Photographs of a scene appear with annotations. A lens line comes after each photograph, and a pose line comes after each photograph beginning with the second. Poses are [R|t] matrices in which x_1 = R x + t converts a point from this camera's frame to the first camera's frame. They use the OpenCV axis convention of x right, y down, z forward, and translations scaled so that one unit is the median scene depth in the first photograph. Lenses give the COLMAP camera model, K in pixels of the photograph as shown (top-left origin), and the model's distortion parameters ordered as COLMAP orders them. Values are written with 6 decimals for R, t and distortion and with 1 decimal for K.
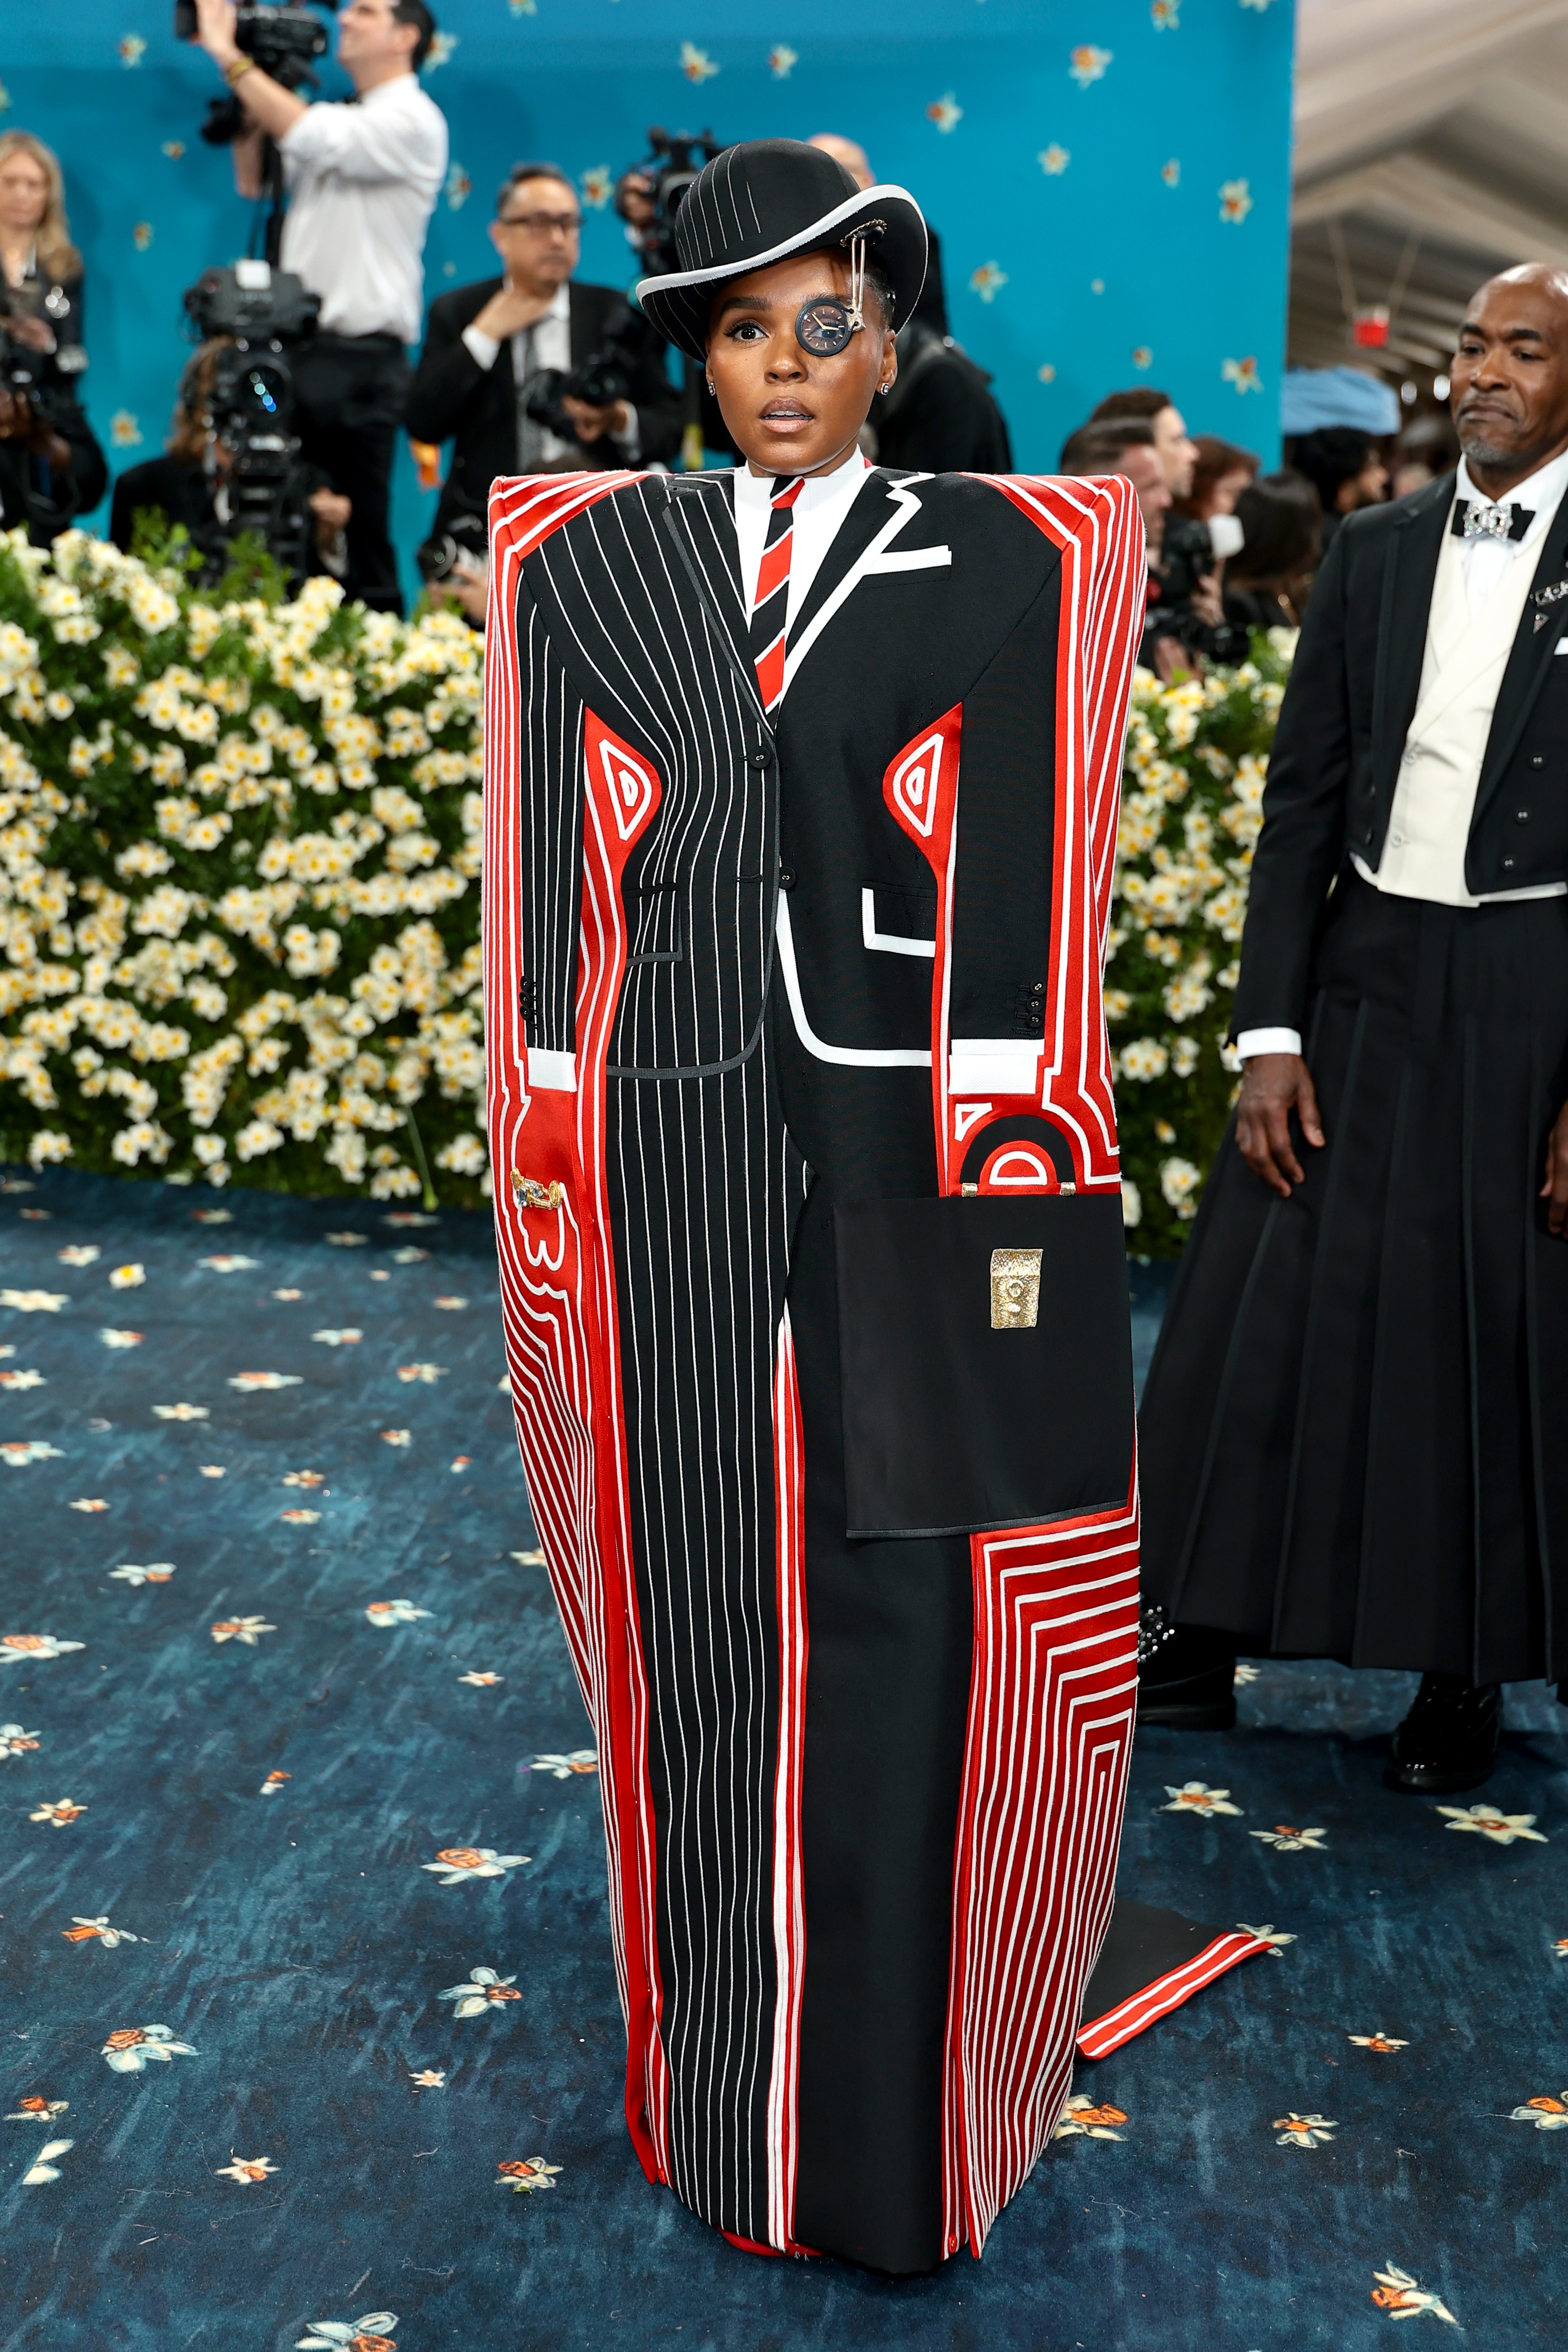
lens RADIAL K [[3617.2, 0, 883.5], [0, 3617.2, 1180.0], [0, 0, 1]] dist [0.003532, -0.067024]
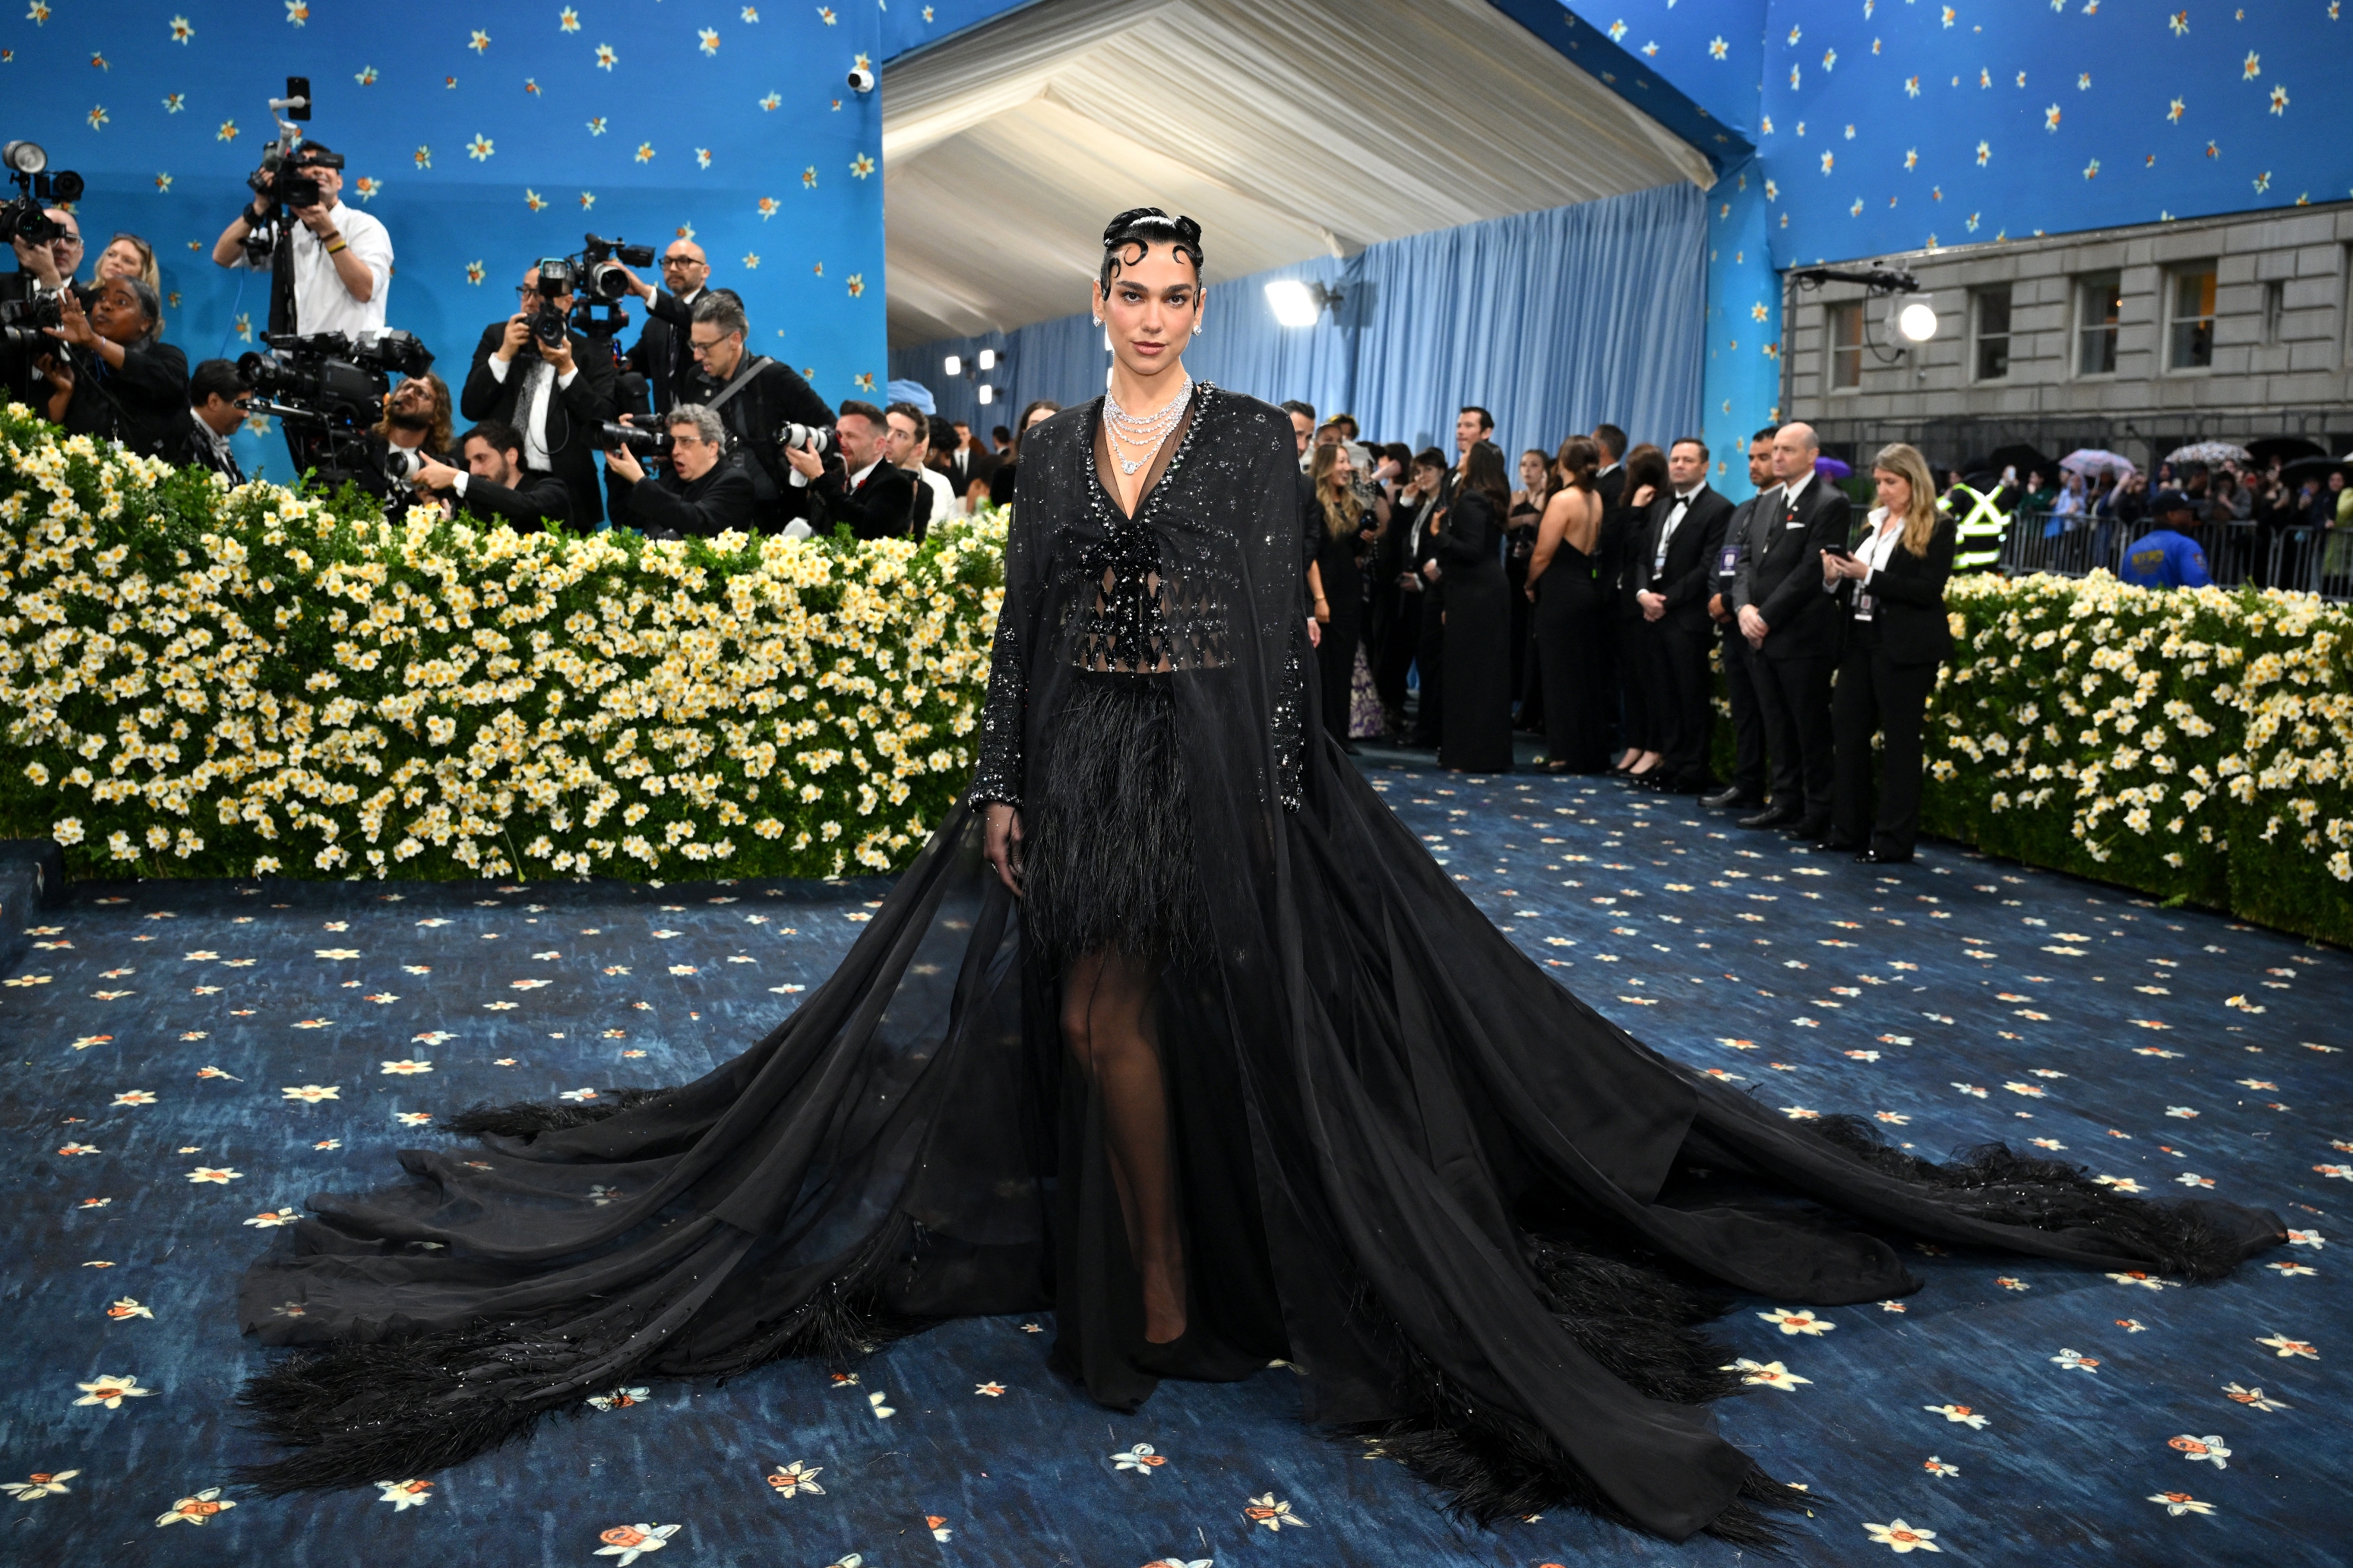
lens RADIAL K [[2061.4, 0, 1185.0], [0, 2061.4, 771.6], [0, 0, 1]] dist [-0.016860, 0.012062]
pose [[0.930053, -0.072456, 0.360209, -0.181707], [0.086371, 0.996005, -0.022662, 0.005338], [-0.357128, 0.052188, 0.932596, 0.017294]]
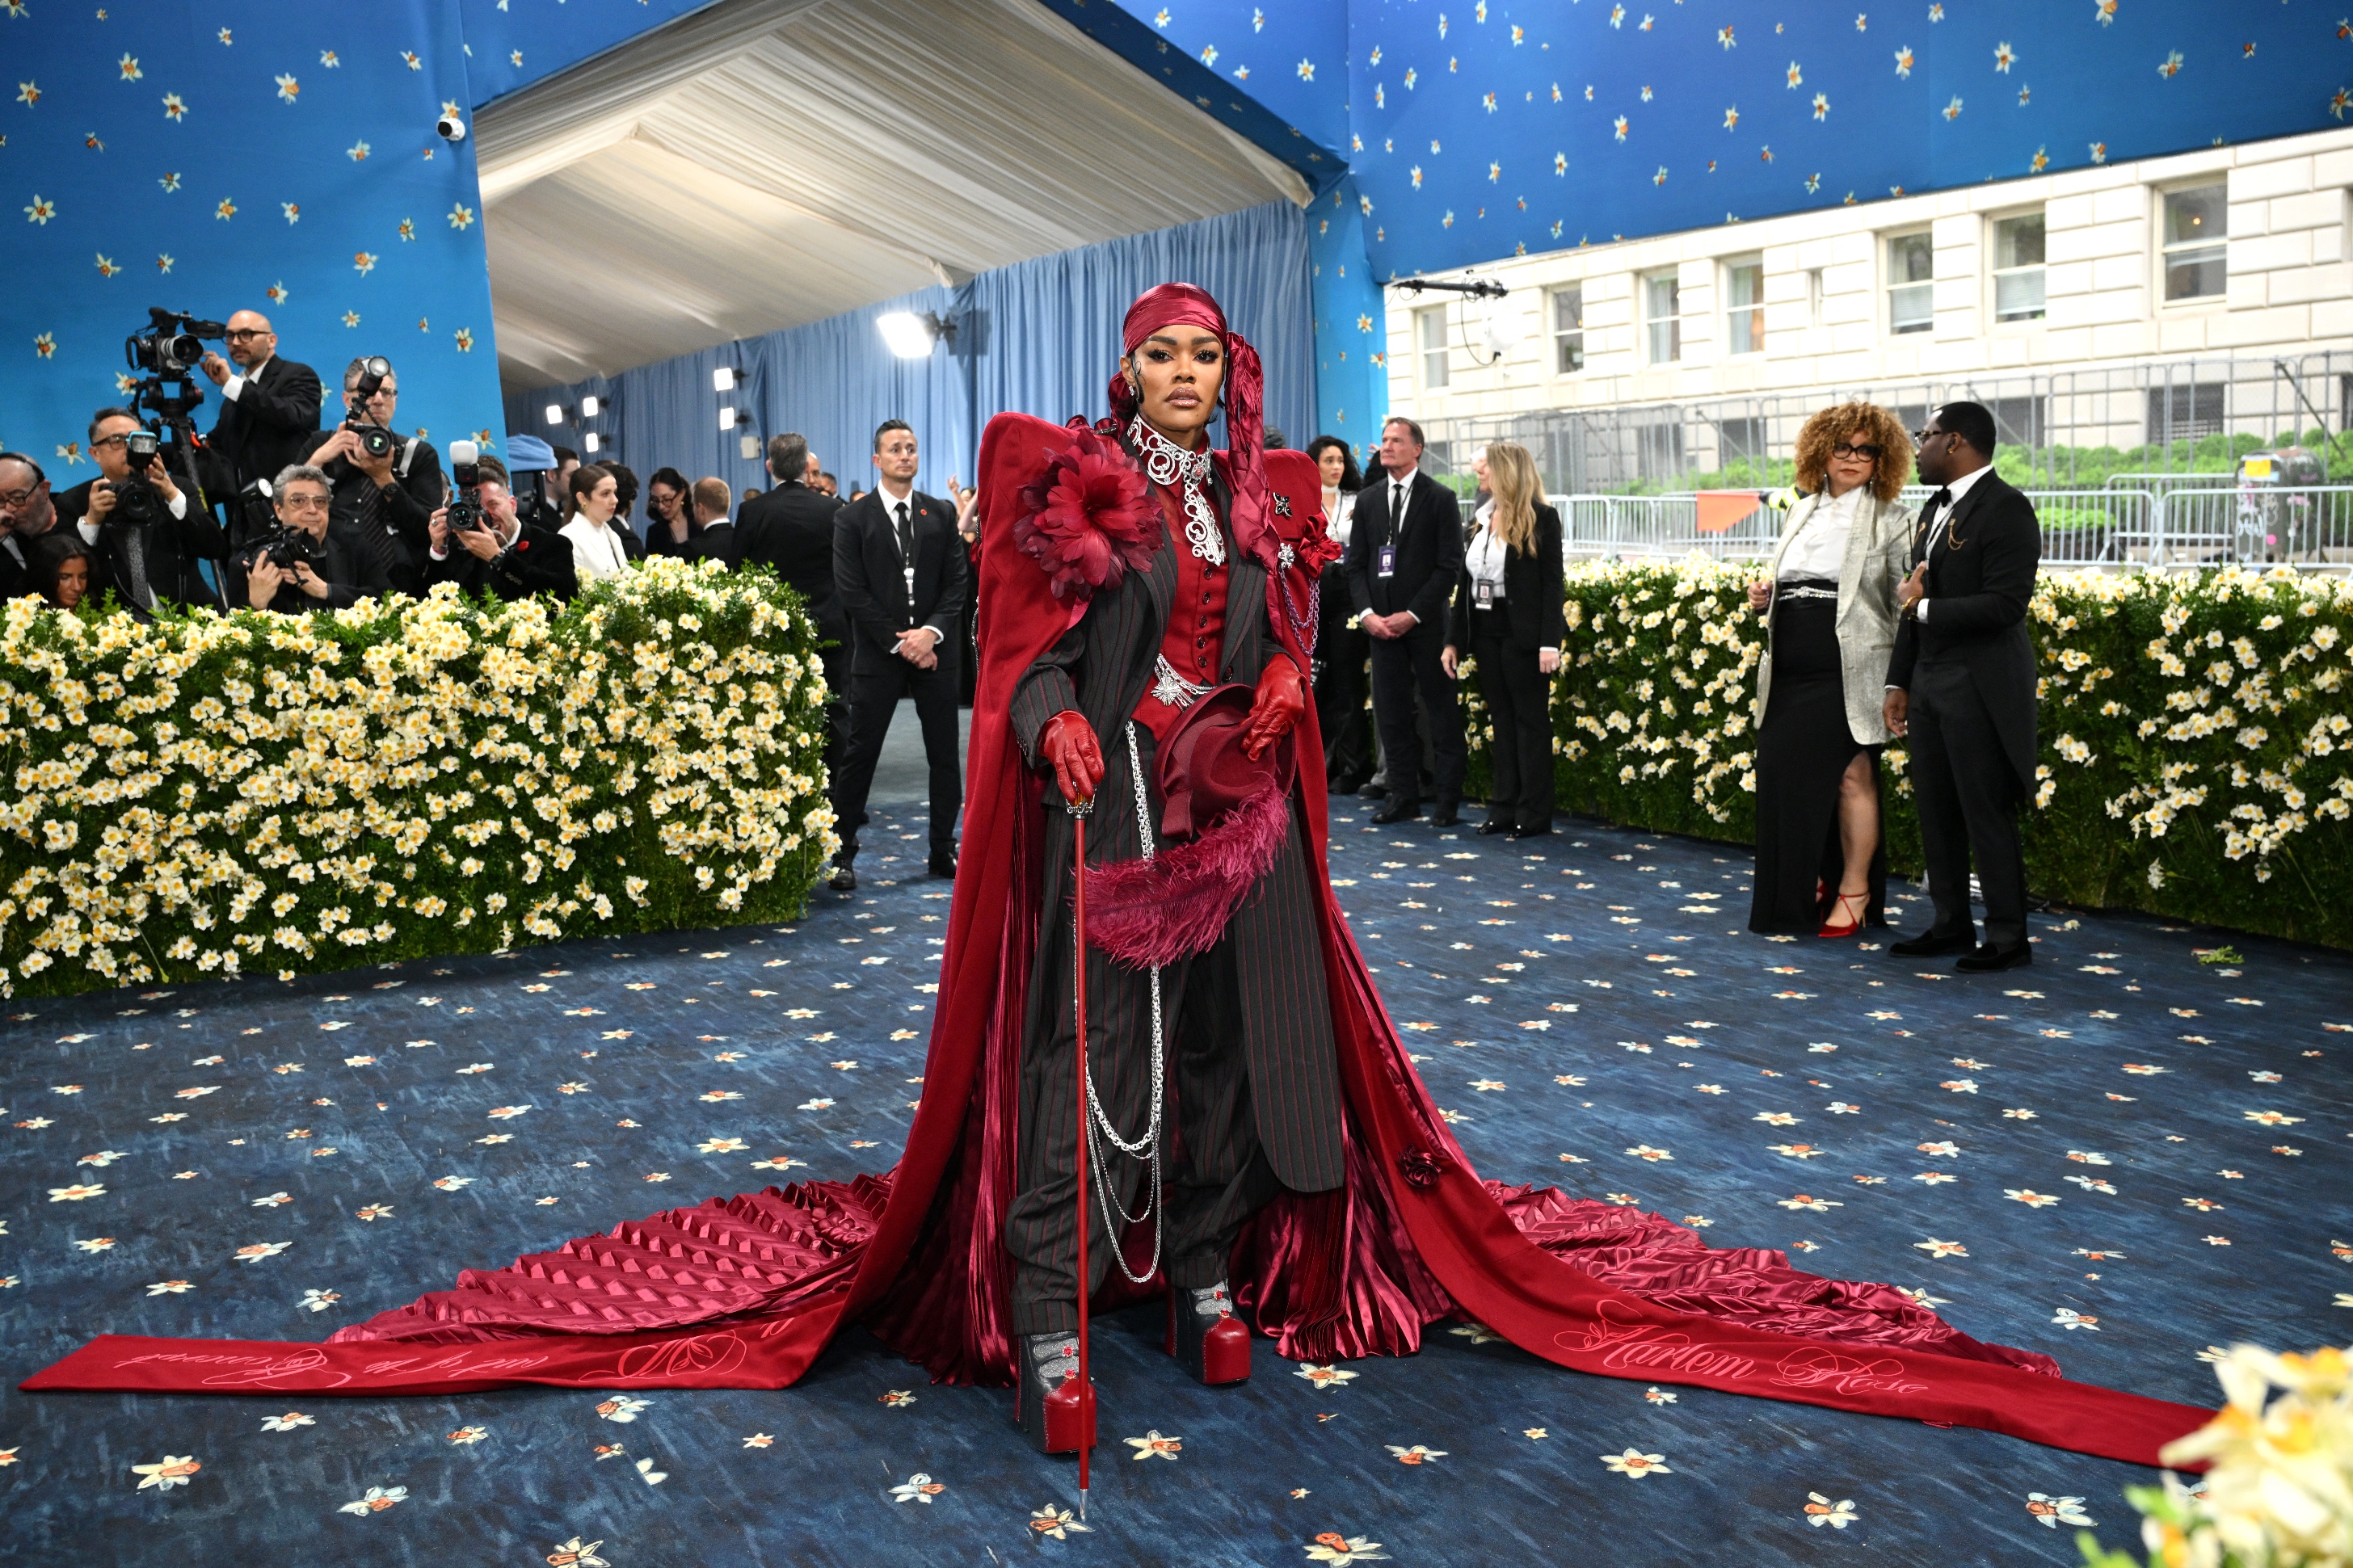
lens RADIAL K [[2058.4, 0, 1167.4], [0, 2058.4, 801.4], [0, 0, 1]] dist [-0.011178, 0.001244]
pose [[0.848838, -0.148358, 0.507410, -0.199853], [0.171557, 0.985174, 0.001053, 0.002464], [-0.500043, 0.086156, 0.861704, 0.013522]]
